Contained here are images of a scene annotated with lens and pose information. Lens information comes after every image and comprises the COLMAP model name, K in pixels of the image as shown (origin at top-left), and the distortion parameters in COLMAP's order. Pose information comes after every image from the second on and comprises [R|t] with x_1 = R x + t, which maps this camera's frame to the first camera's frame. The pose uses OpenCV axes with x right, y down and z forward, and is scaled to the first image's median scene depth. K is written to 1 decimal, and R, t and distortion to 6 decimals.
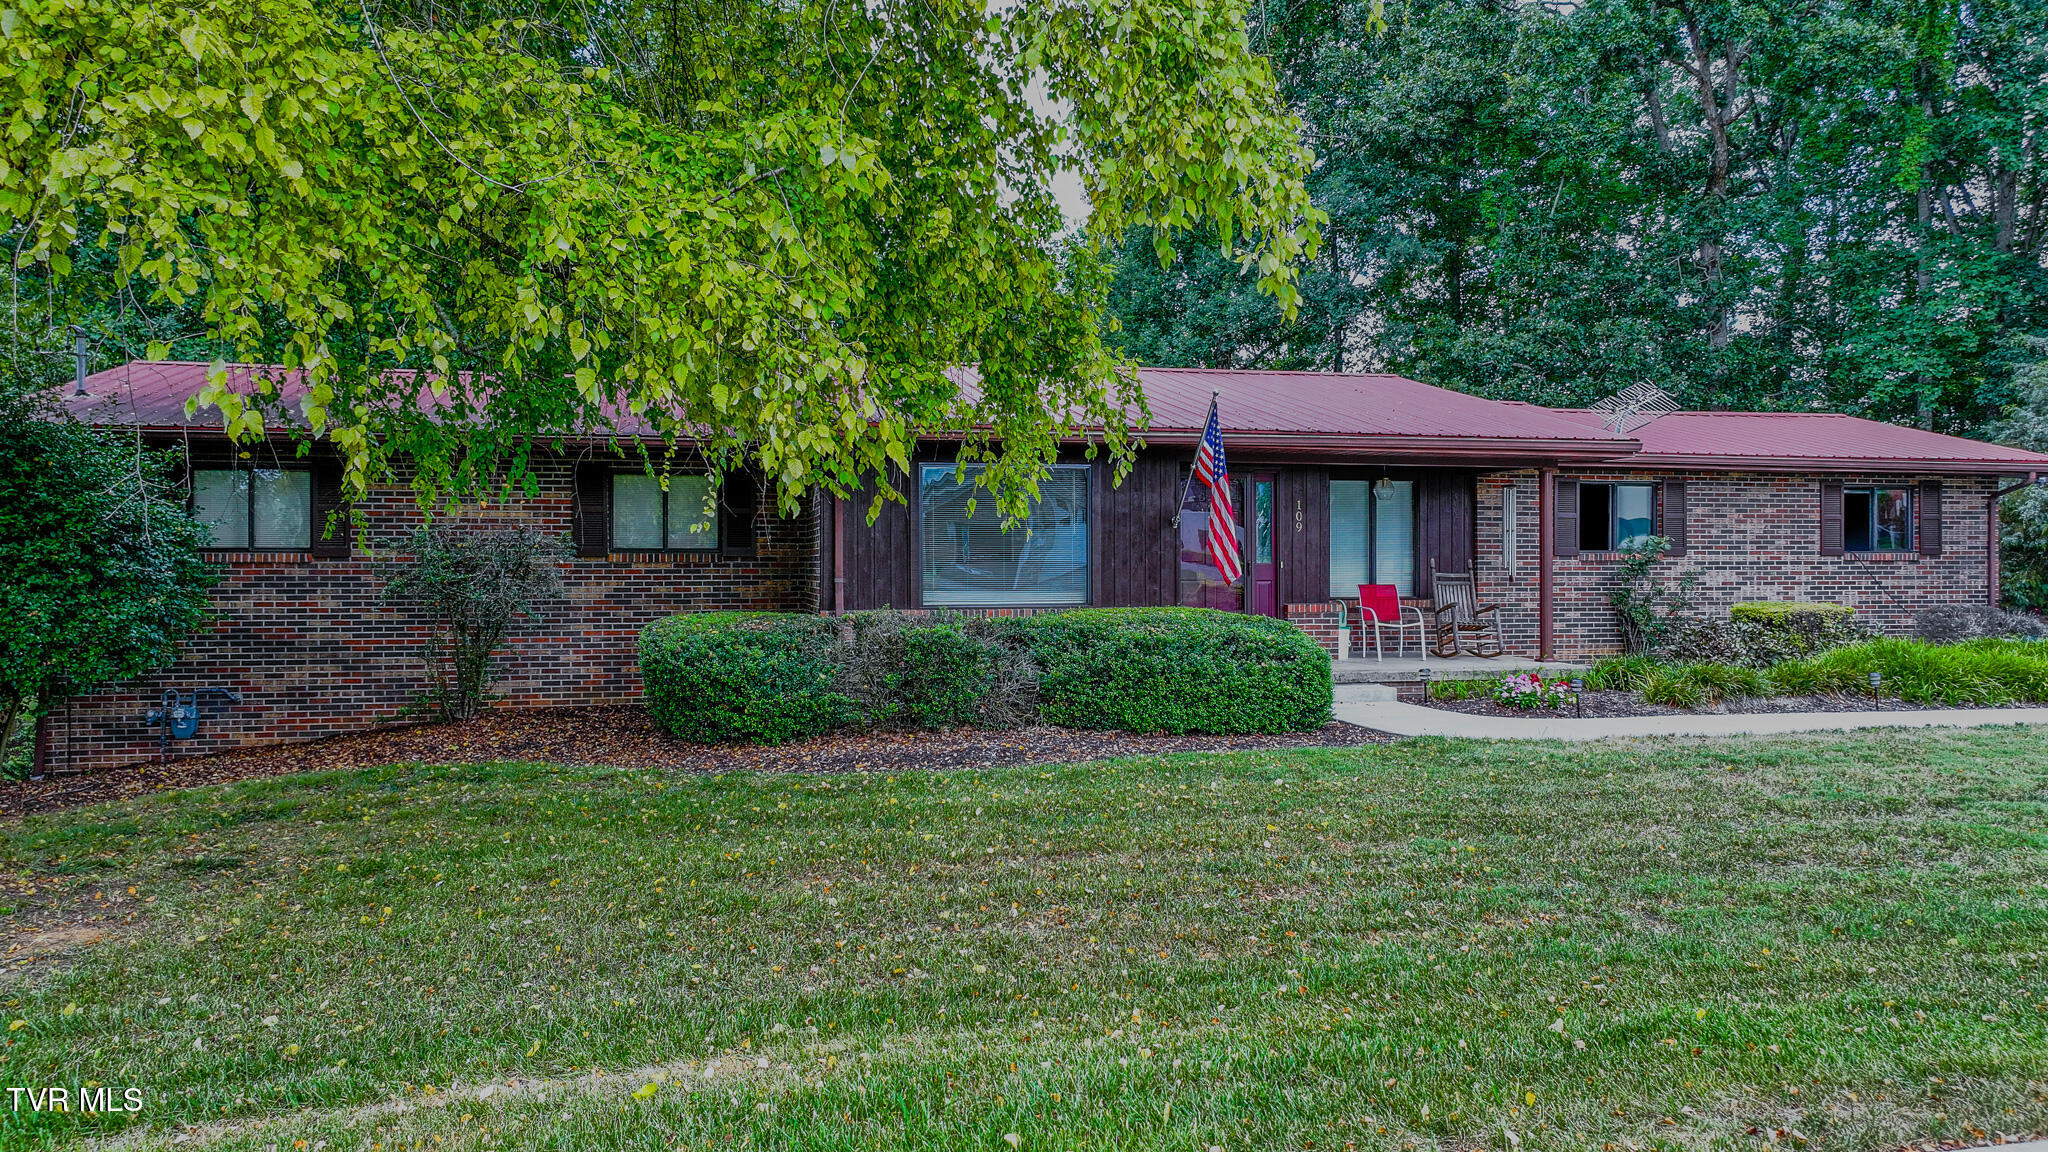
lens RADIAL K [[1430.3, 0, 1023.9], [0, 1430.3, 569.8], [0, 0, 1]] dist [0.002681, 0.007186]
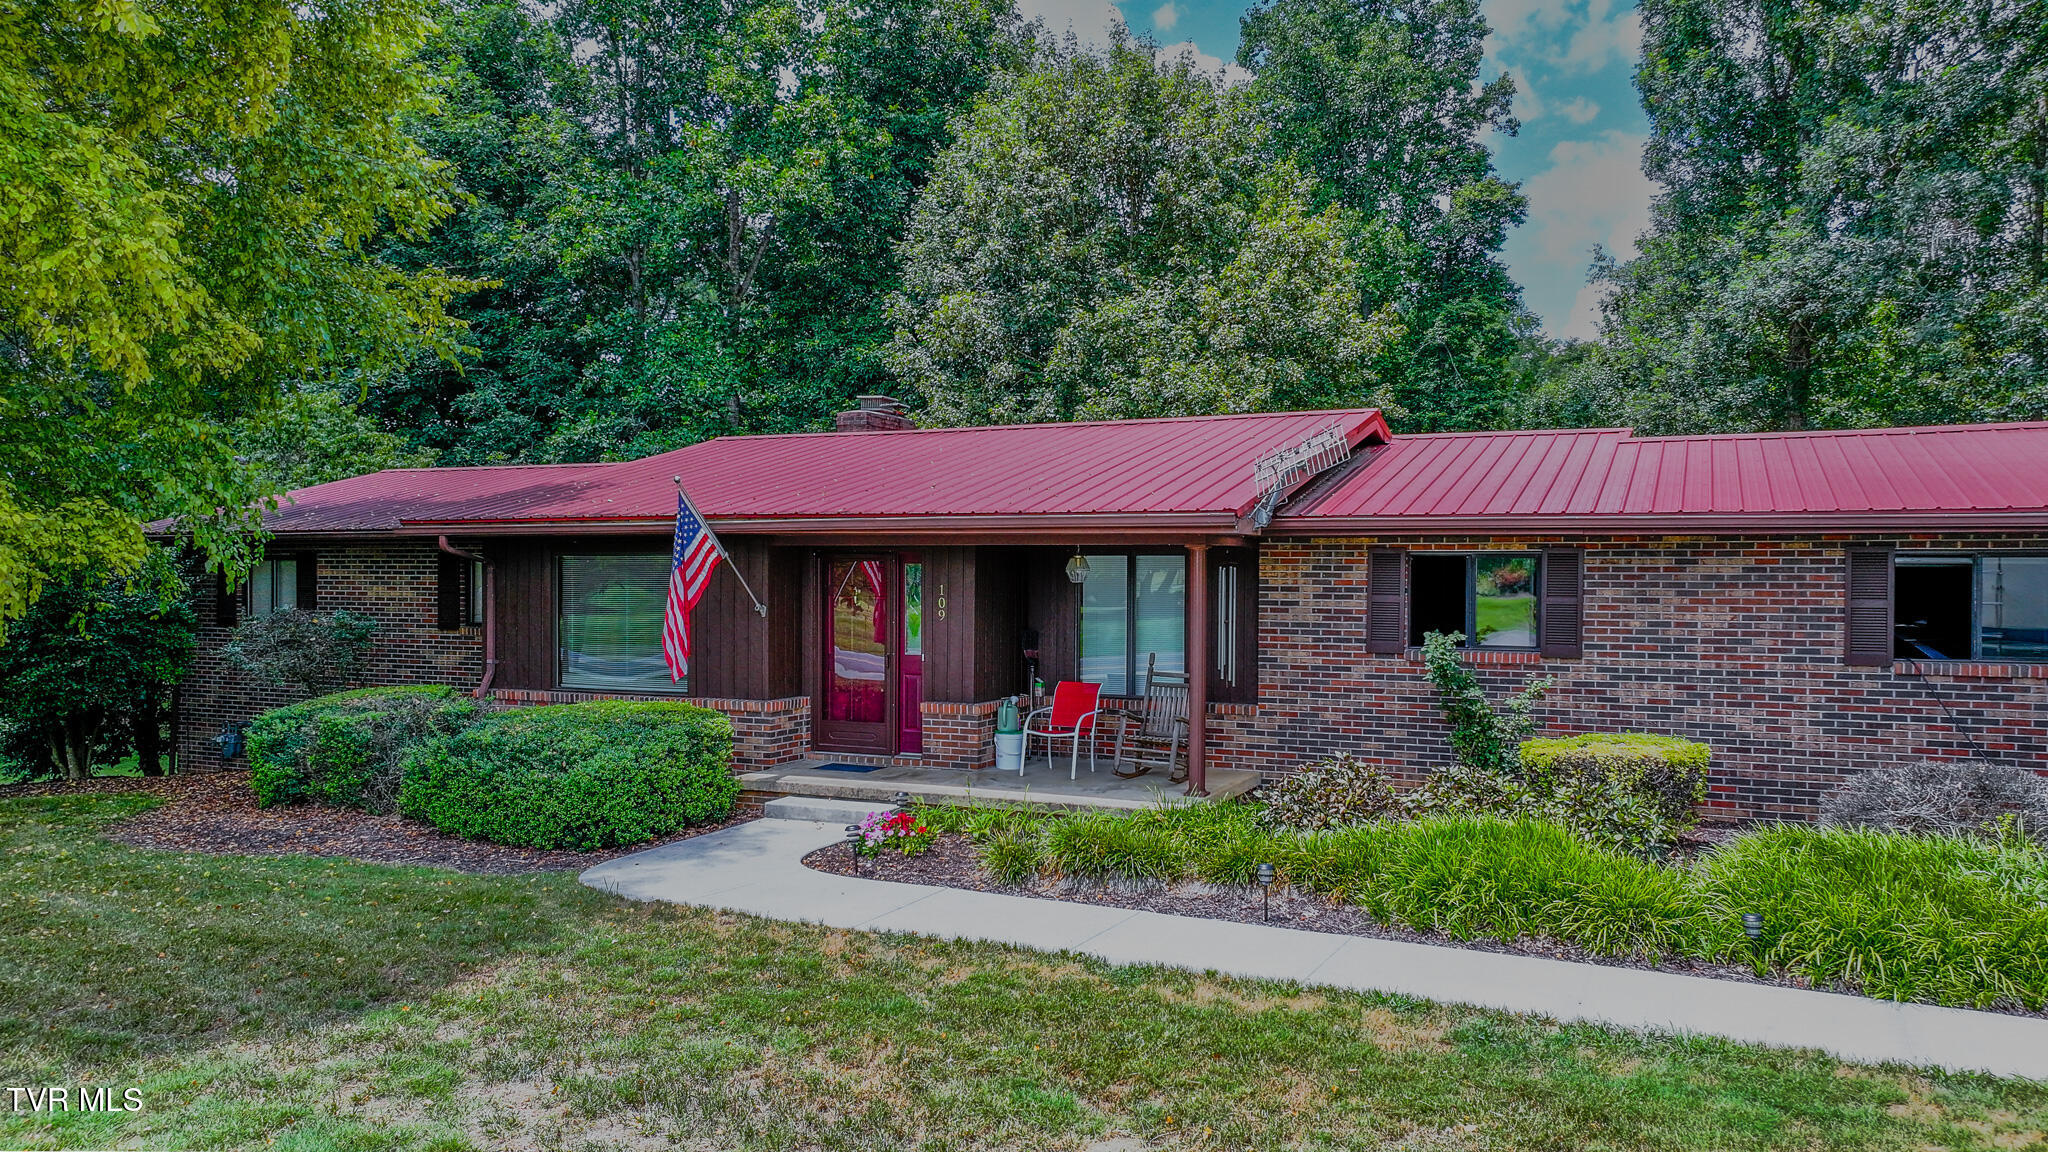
lens RADIAL K [[1430.3, 0, 1024.2], [0, 1430.3, 579.0], [0, 0, 1]] dist [0.002681, 0.007186]
pose [[0.807131, 0.003596, -0.590362, 0.648489], [-0.011962, 0.999876, -0.010263, -0.037496], [0.590252, 0.015345, 0.807073, 0.283073]]
